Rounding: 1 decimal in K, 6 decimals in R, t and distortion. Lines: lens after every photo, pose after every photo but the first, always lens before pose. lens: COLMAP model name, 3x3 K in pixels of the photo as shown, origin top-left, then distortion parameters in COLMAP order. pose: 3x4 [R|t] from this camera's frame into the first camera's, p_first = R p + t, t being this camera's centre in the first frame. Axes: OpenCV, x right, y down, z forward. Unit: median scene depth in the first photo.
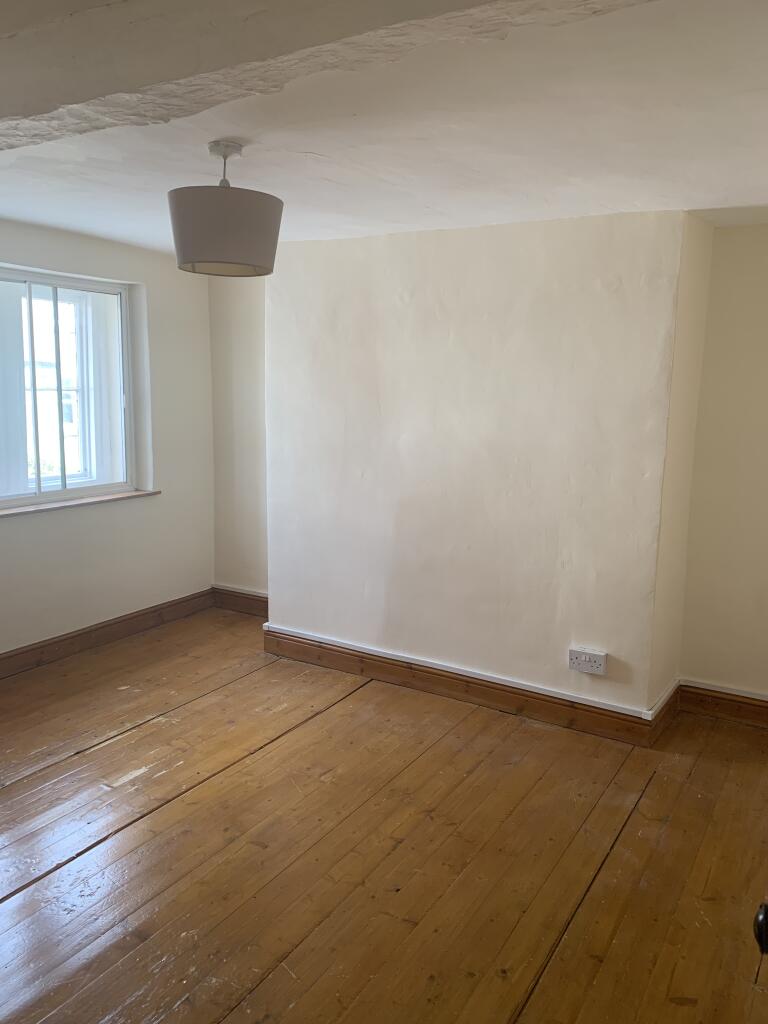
lens RADIAL K [[805.1, 0, 388.7], [0, 805.1, 504.3], [0, 0, 1]] dist [0.038905, -0.045095]
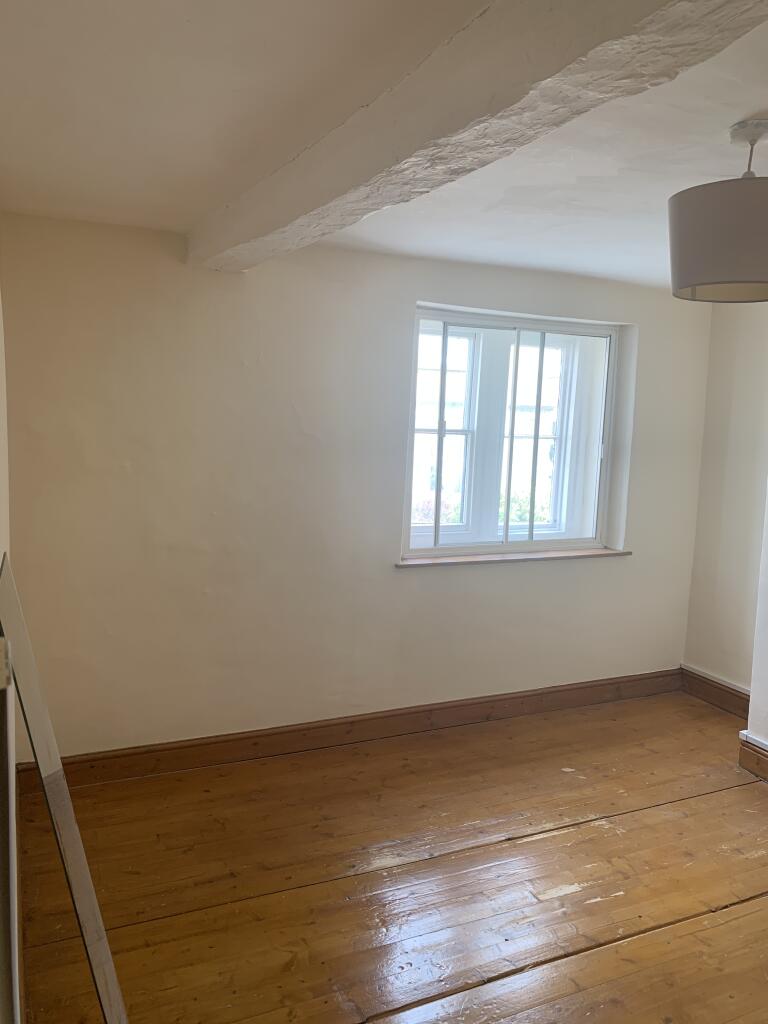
lens RADIAL K [[805.1, 0, 389.8], [0, 805.1, 508.4], [0, 0, 1]] dist [0.038905, -0.045095]
pose [[0.835375, 0.077708, -0.544160, -0.028721], [-0.103283, 0.994515, -0.016535, -0.028722], [0.539890, 0.070015, 0.838819, 0.129212]]
